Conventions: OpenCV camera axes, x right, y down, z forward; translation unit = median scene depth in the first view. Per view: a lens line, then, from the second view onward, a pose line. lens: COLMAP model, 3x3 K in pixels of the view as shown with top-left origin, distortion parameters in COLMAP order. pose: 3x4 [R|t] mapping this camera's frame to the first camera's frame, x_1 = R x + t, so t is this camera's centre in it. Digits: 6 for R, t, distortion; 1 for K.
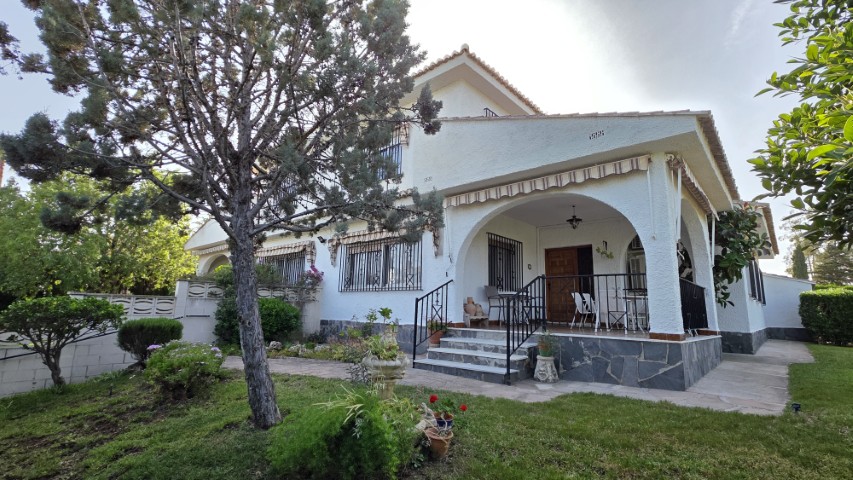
lens RADIAL K [[405.8, 0, 429.4], [0, 405.8, 240.4], [0, 0, 1]] dist [0.002577, 0.000118]
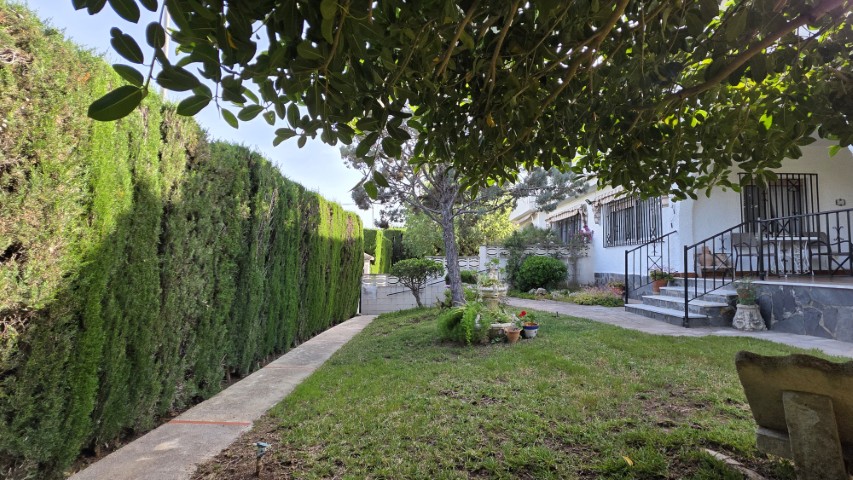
lens RADIAL K [[405.8, 0, 429.4], [0, 405.8, 240.4], [0, 0, 1]] dist [0.002577, 0.000118]
pose [[0.672186, -0.064458, -0.737571, 0.411893], [0.138375, 0.989587, 0.039626, -0.003952], [0.727336, -0.128698, 0.674106, -0.136302]]
